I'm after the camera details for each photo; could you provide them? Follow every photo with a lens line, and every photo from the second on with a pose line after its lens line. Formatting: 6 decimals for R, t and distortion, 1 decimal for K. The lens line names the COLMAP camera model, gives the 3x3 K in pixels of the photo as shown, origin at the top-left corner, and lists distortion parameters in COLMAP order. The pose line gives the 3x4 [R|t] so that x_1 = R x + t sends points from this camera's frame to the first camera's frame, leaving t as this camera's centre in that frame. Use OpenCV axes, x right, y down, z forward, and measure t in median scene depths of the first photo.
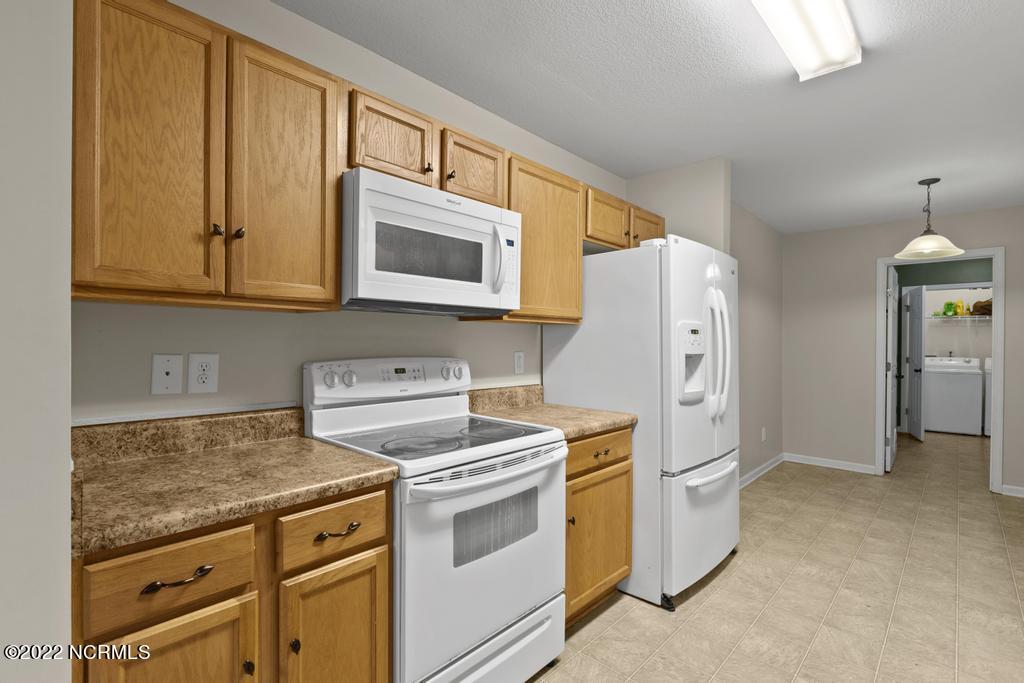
lens RADIAL K [[495.3, 0, 512.0], [0, 495.3, 341.5], [0, 0, 1]] dist [-0.002335, 0.000092]
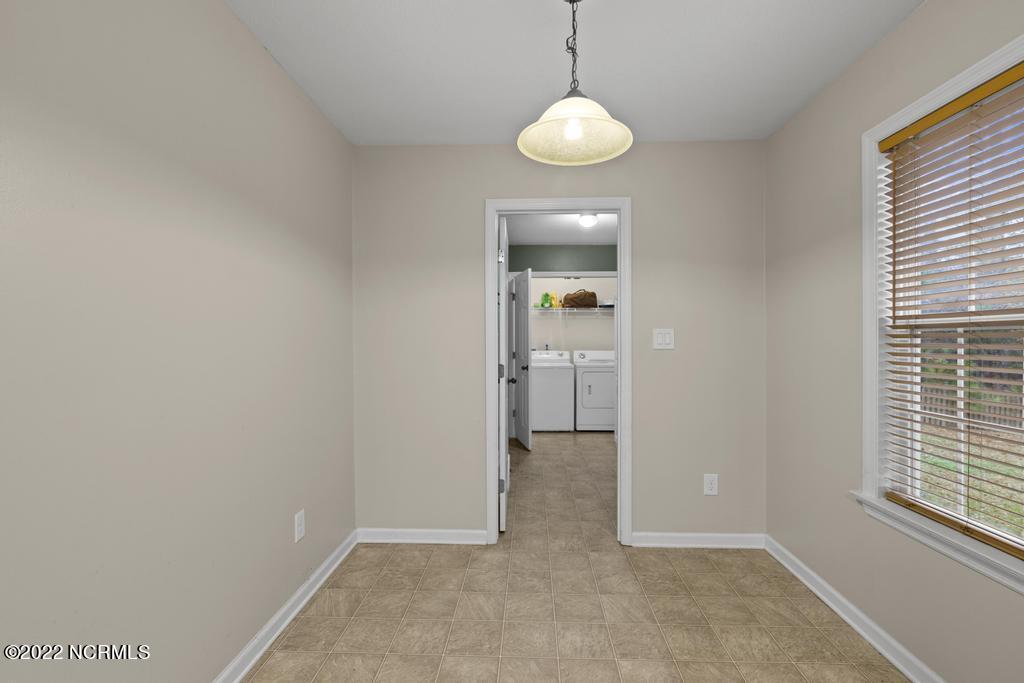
lens RADIAL K [[477.4, 0, 512.0], [0, 477.4, 341.5], [0, 0, 1]] dist [0.010227, 0.000895]
pose [[0.769718, -0.014561, 0.638219, 0.266173], [0.010258, 0.999893, 0.010441, 0.004040], [-0.638302, -0.001489, 0.769784, 0.364259]]
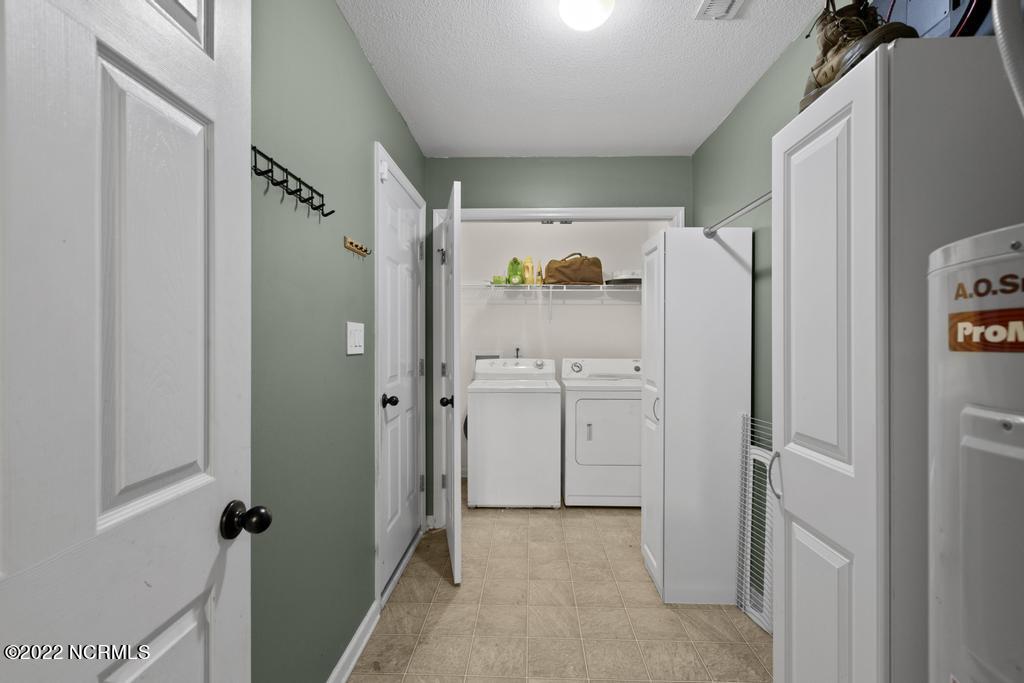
lens RADIAL K [[477.4, 0, 512.0], [0, 477.4, 341.5], [0, 0, 1]] dist [0.010227, 0.000895]
pose [[0.771582, -0.014321, 0.635969, 0.600935], [0.009637, 0.999895, 0.010824, 0.007512], [-0.636057, -0.002222, 0.771639, 0.654061]]
